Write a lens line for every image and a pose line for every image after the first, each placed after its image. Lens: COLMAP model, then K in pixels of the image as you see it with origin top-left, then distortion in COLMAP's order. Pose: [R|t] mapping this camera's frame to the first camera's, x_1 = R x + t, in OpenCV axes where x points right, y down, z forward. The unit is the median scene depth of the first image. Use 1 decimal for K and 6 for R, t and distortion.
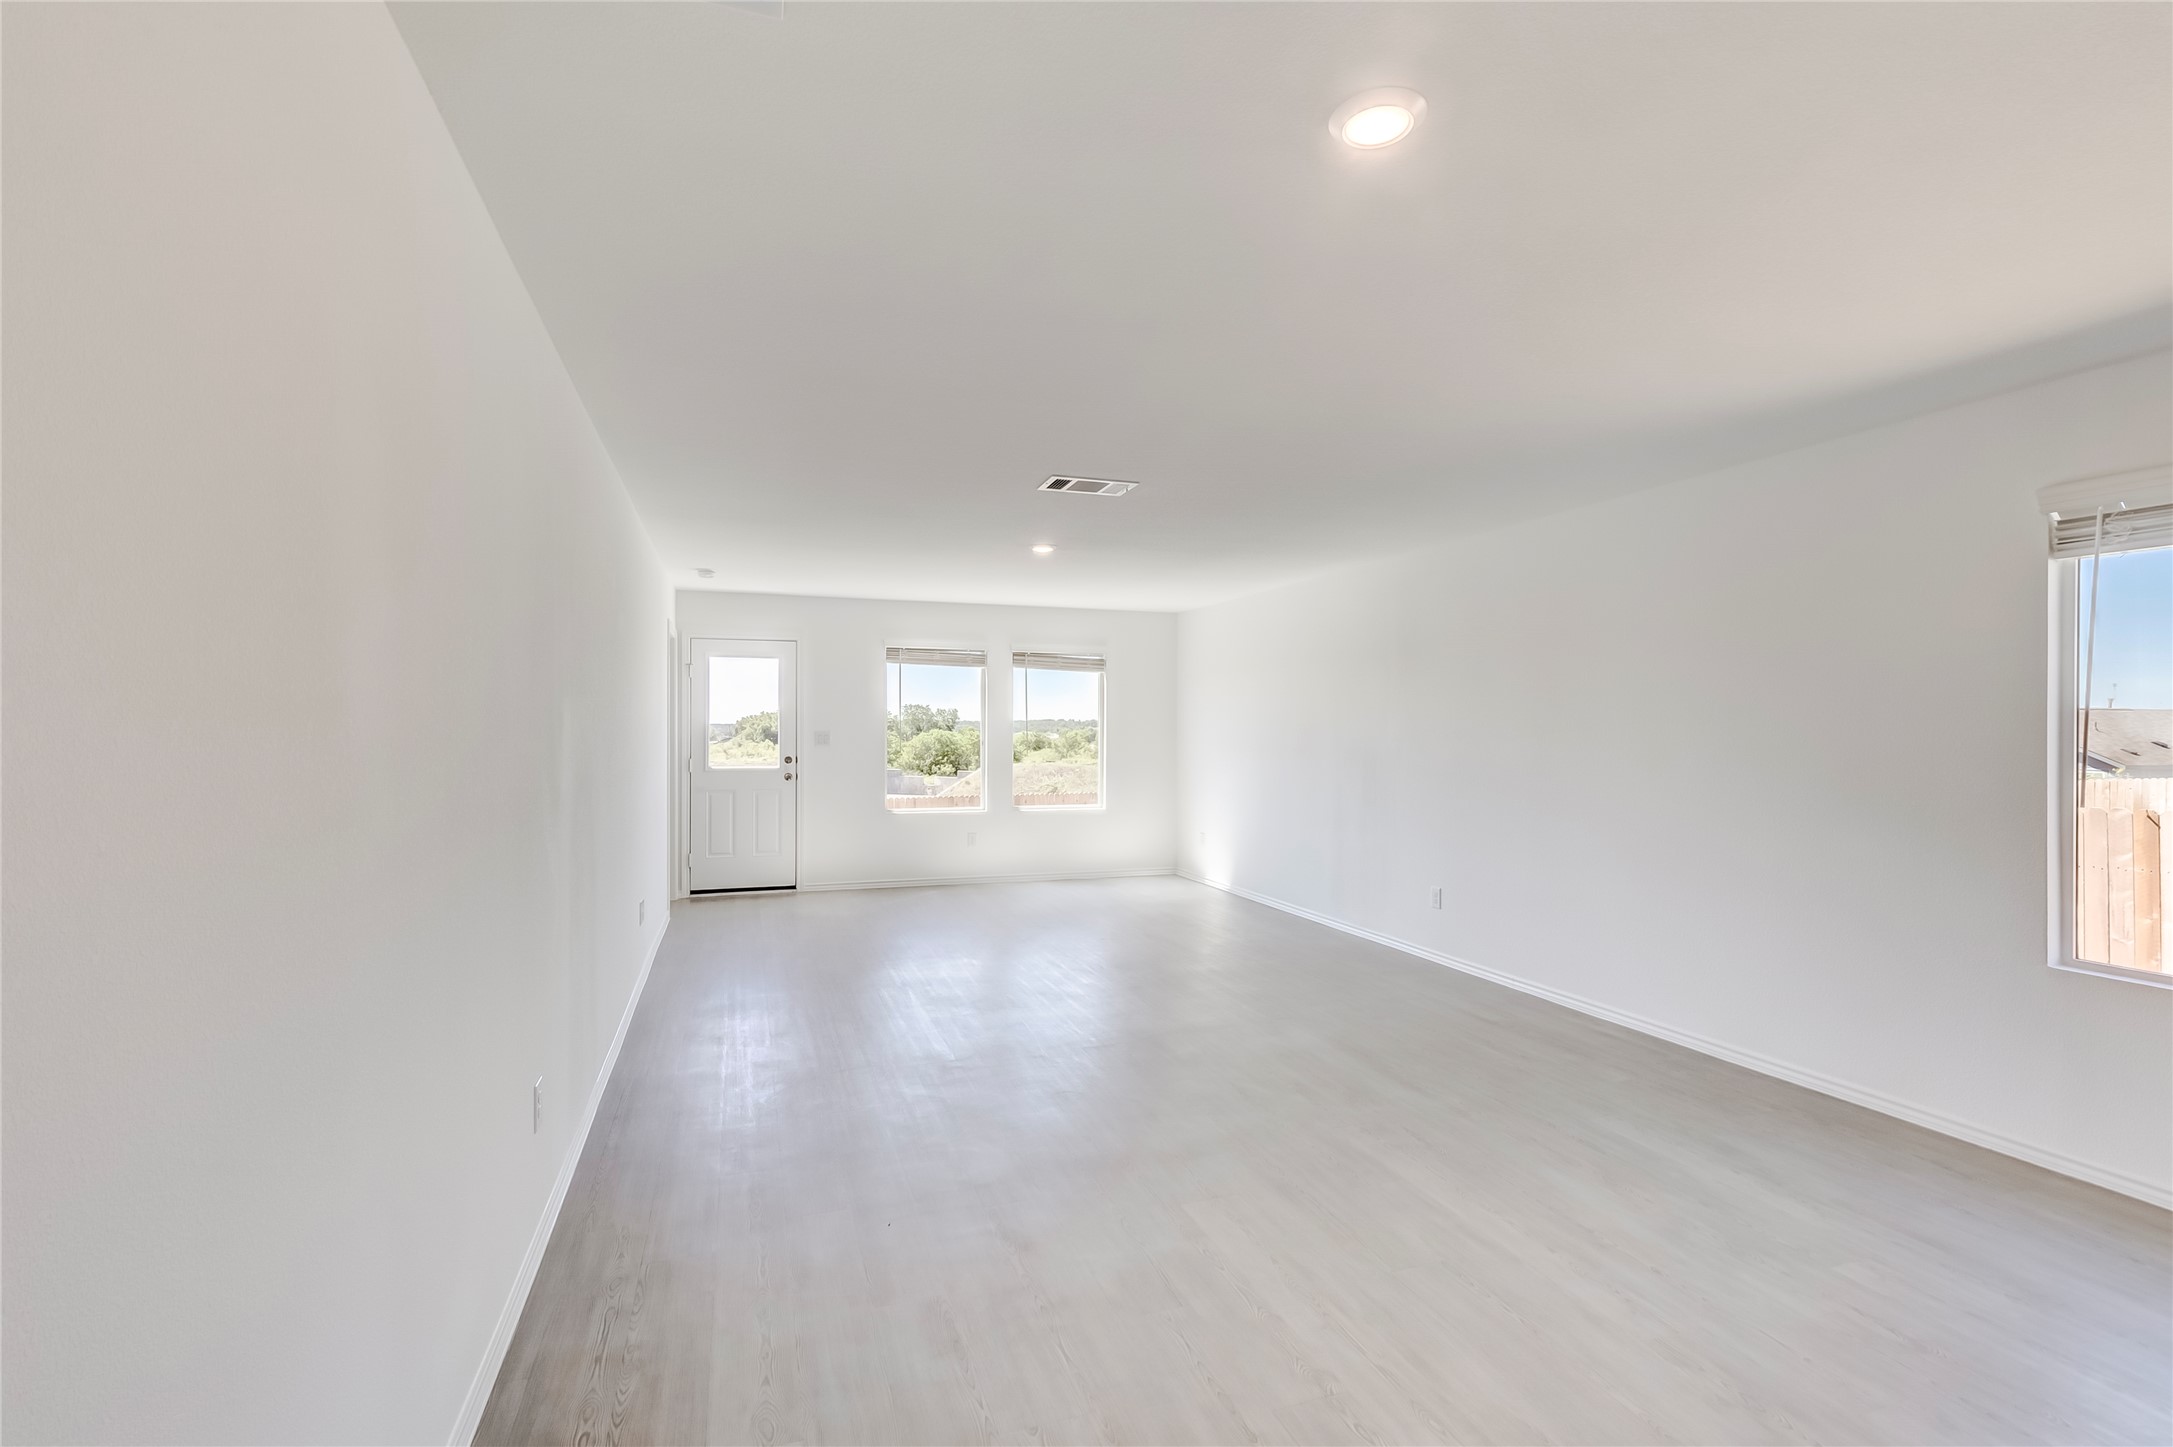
lens RADIAL K [[986.8, 0, 1084.4], [0, 986.8, 729.9], [0, 0, 1]] dist [0.007243, -0.002217]
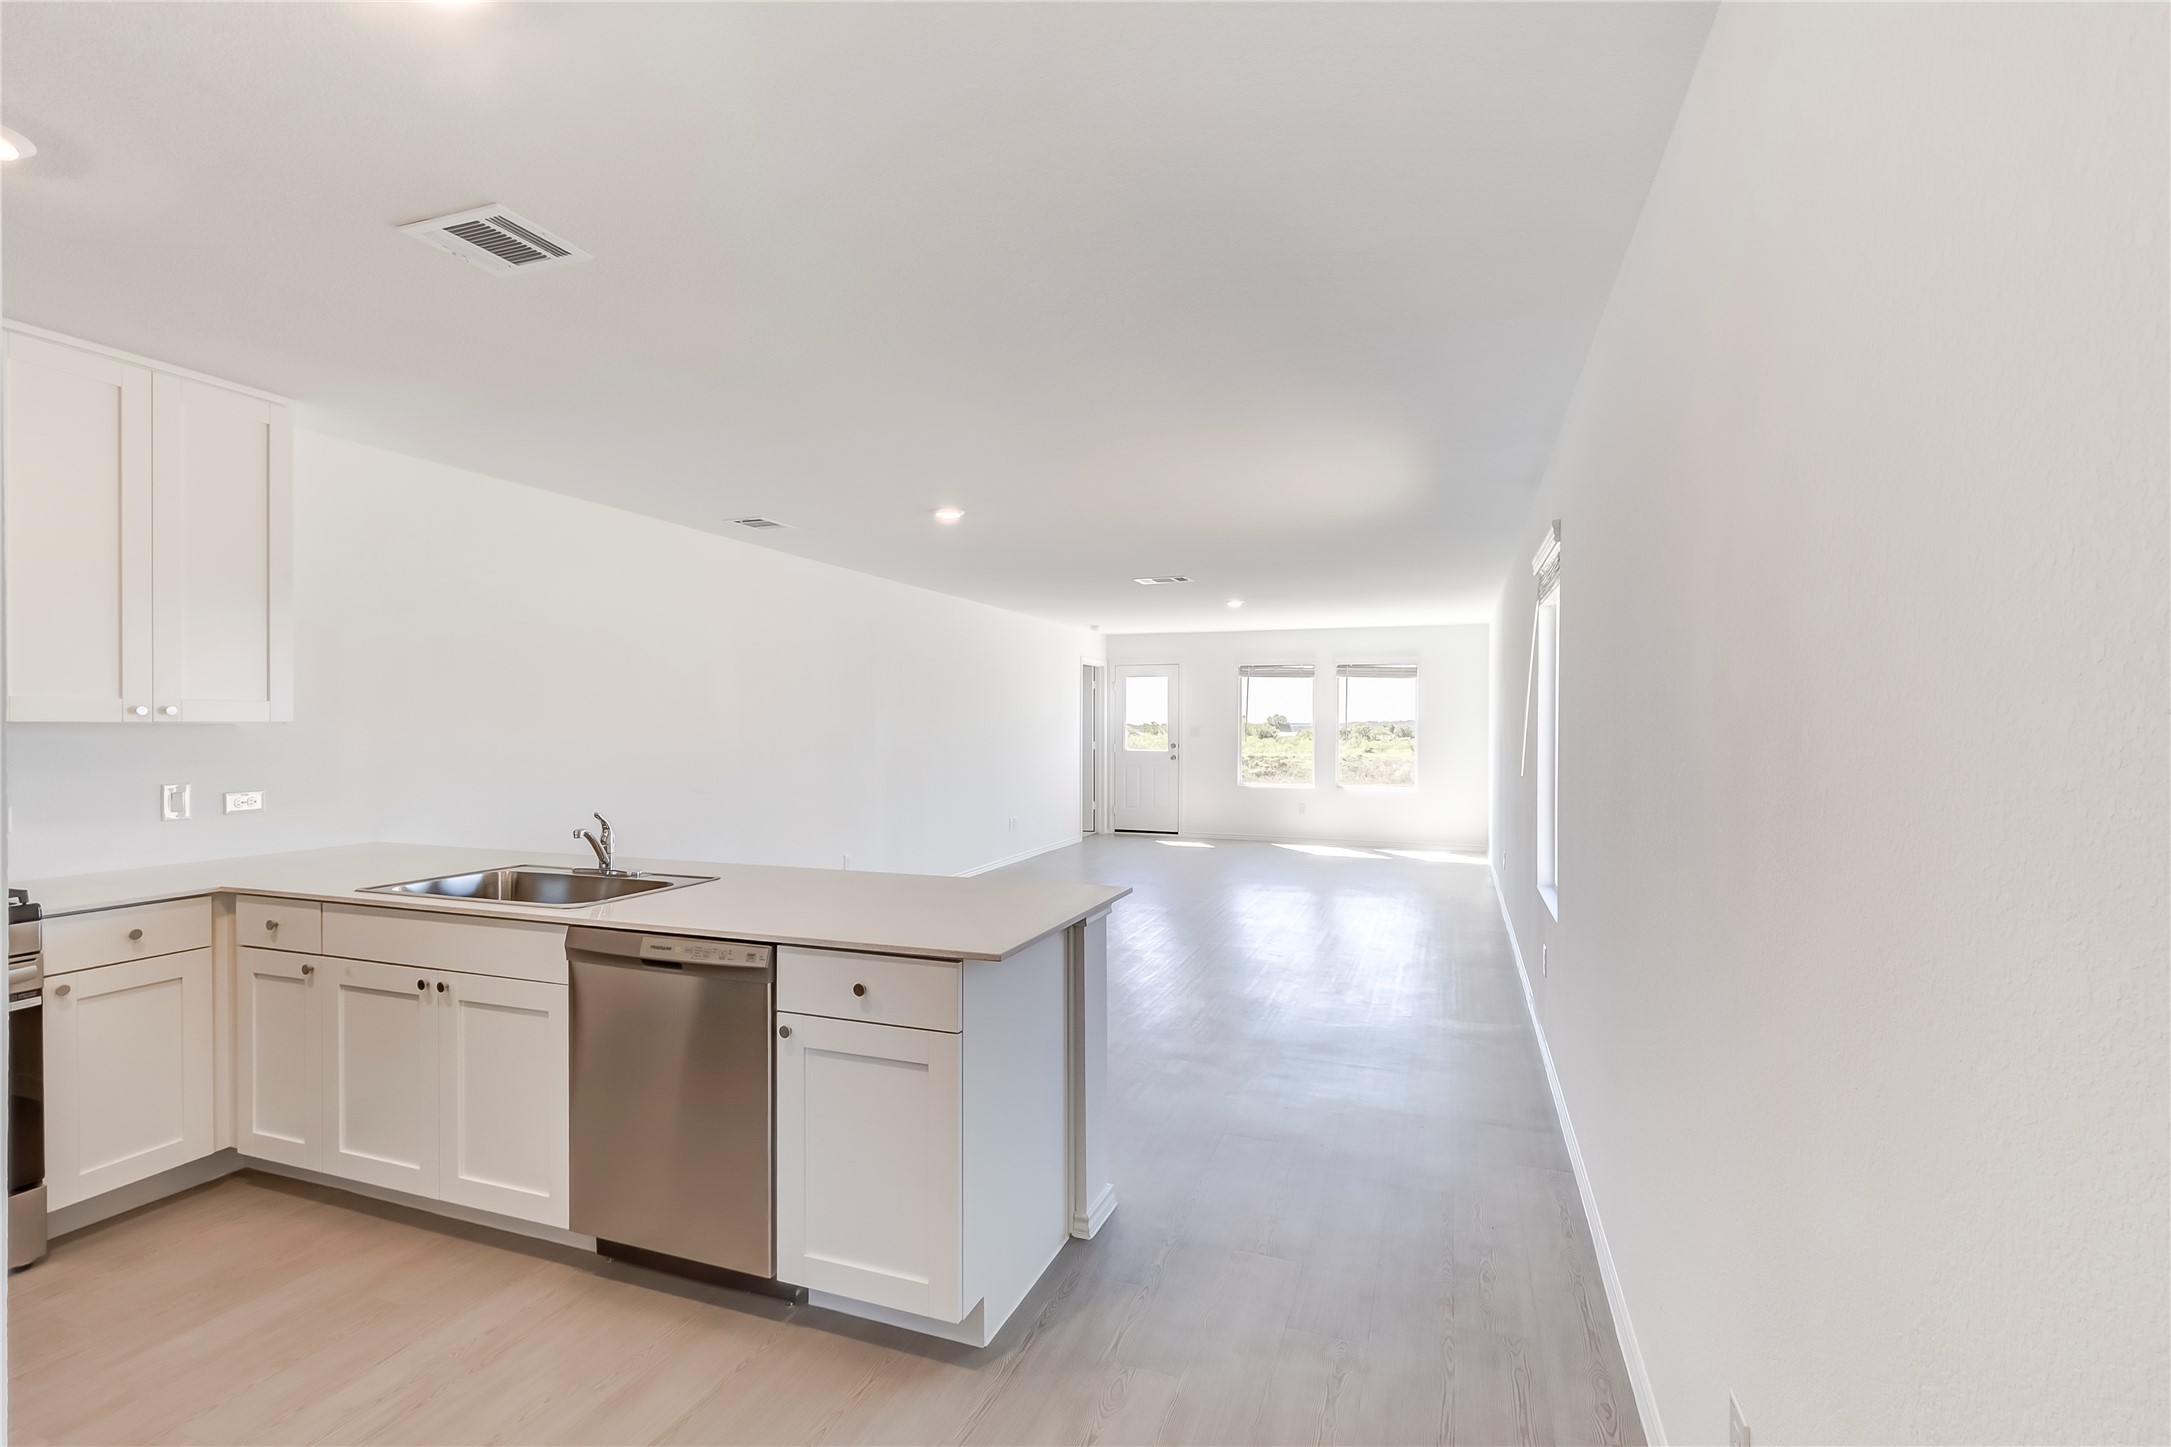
lens RADIAL K [[985.9, 0, 1094.3], [0, 985.9, 732.6], [0, 0, 1]] dist [0.007243, -0.002217]
pose [[0.770069, 0.005520, -0.637937, 0.536156], [-0.001968, 0.999978, 0.006276, 0.001721], [0.637958, -0.003577, 0.770063, -0.197881]]
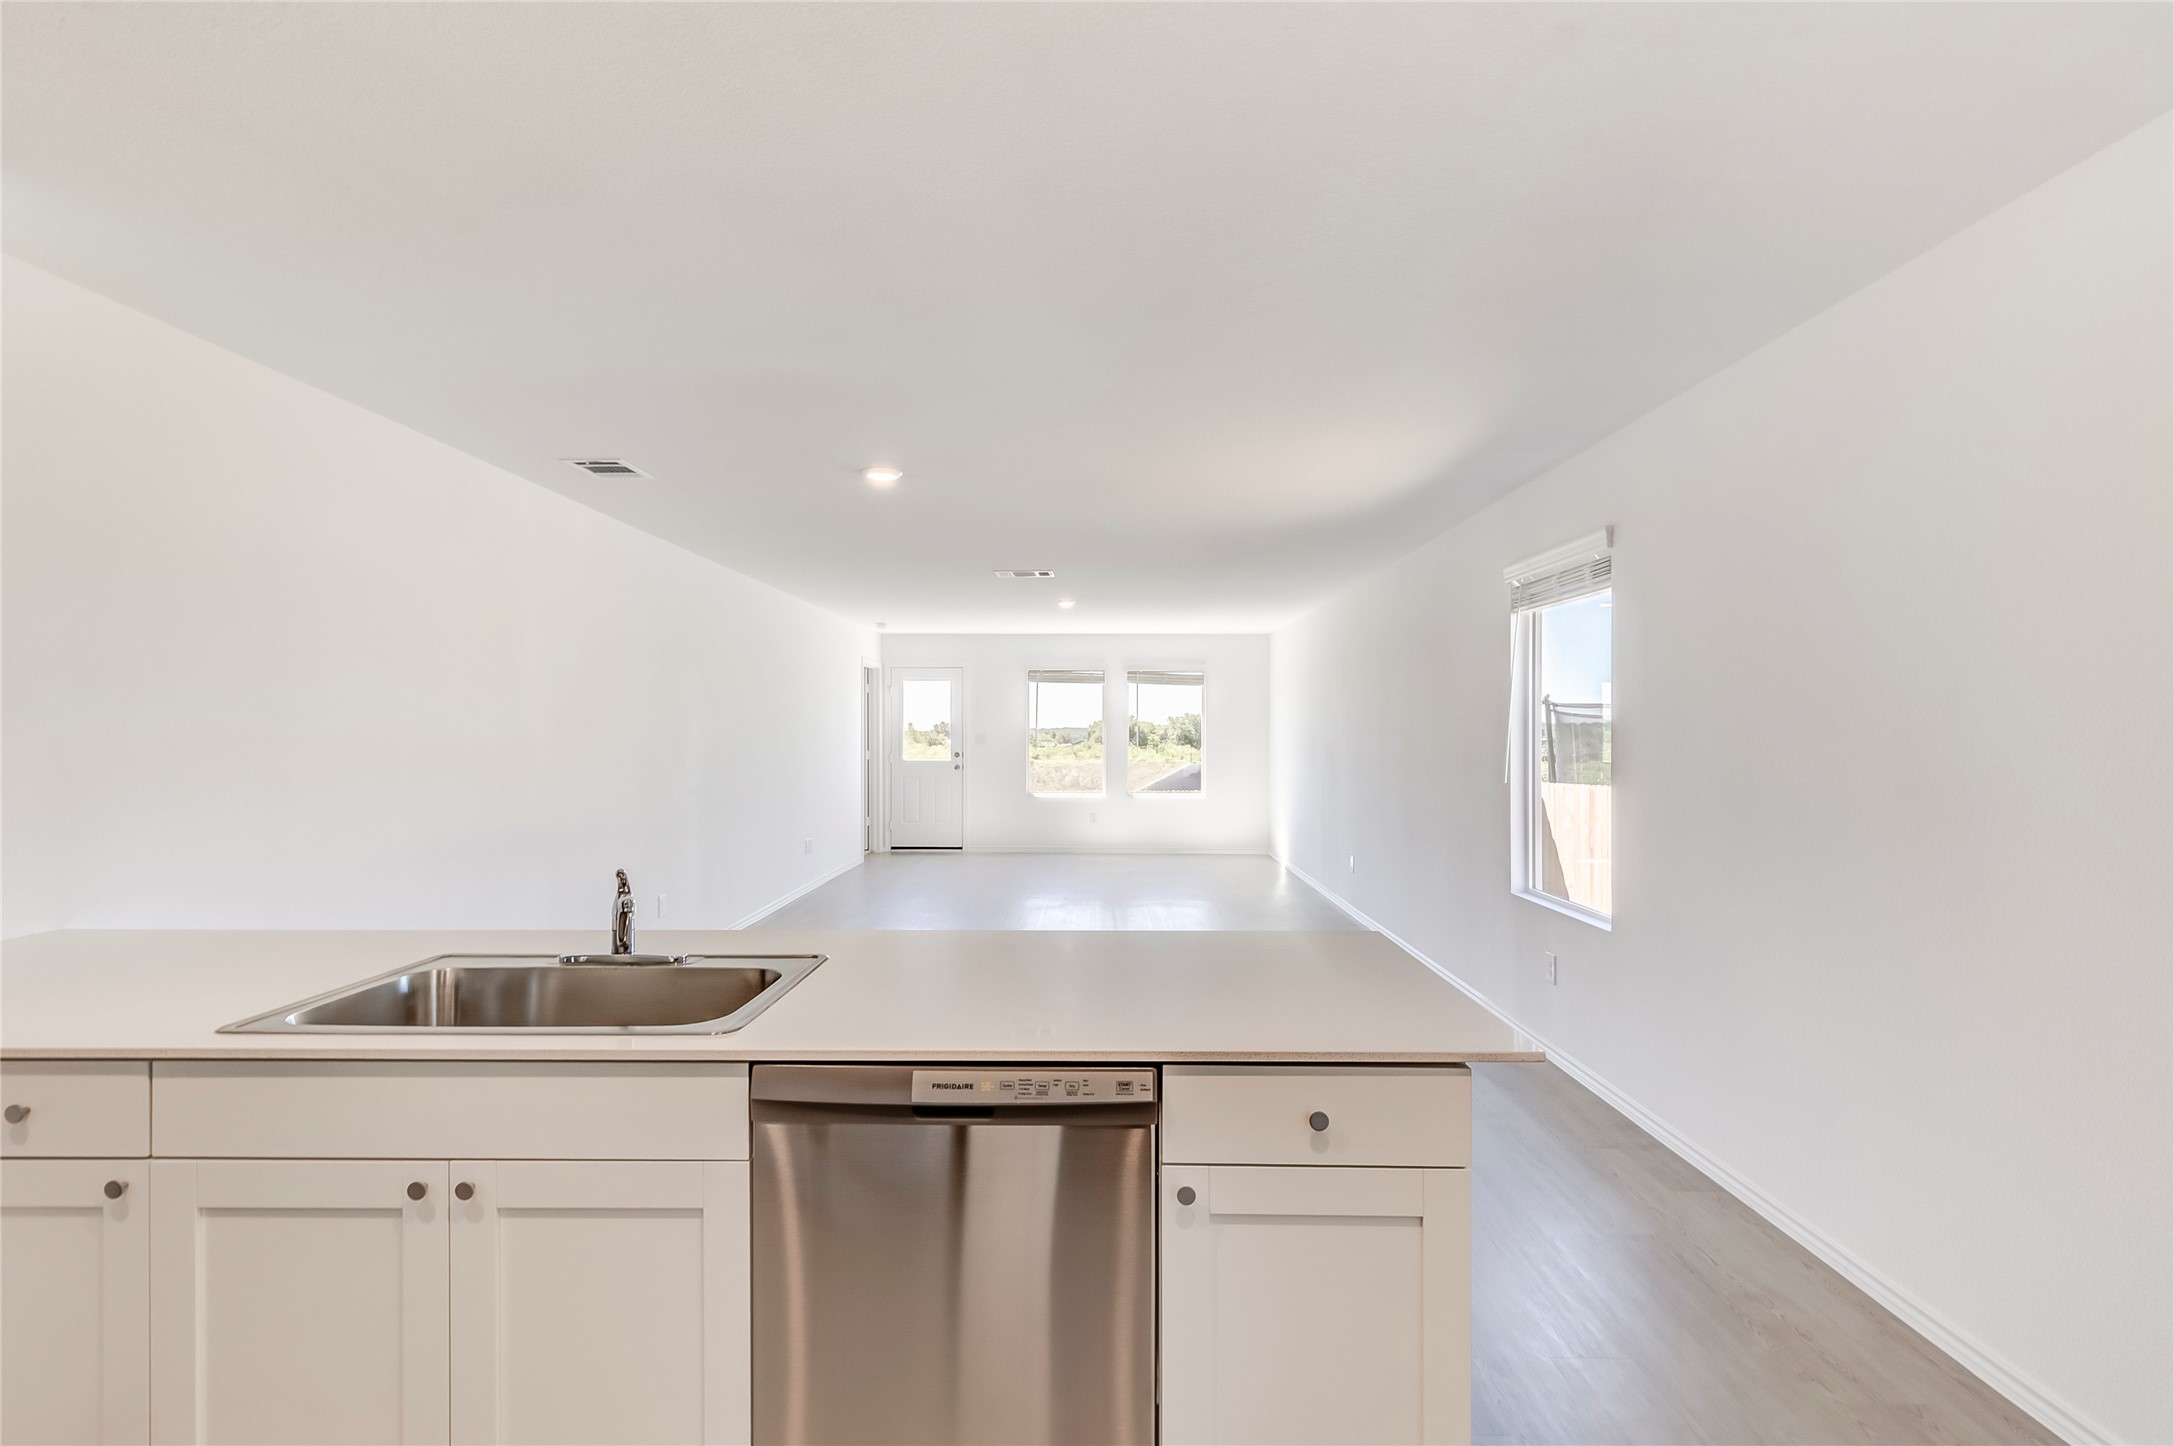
lens RADIAL K [[987.2, 0, 1086.6], [0, 987.2, 735.8], [0, 0, 1]] dist [0.007243, -0.002217]
pose [[0.937481, -0.000550, -0.348035, 0.341651], [0.001297, 0.999997, 0.001912, 0.001537], [0.348033, -0.002244, 0.937480, -0.219120]]
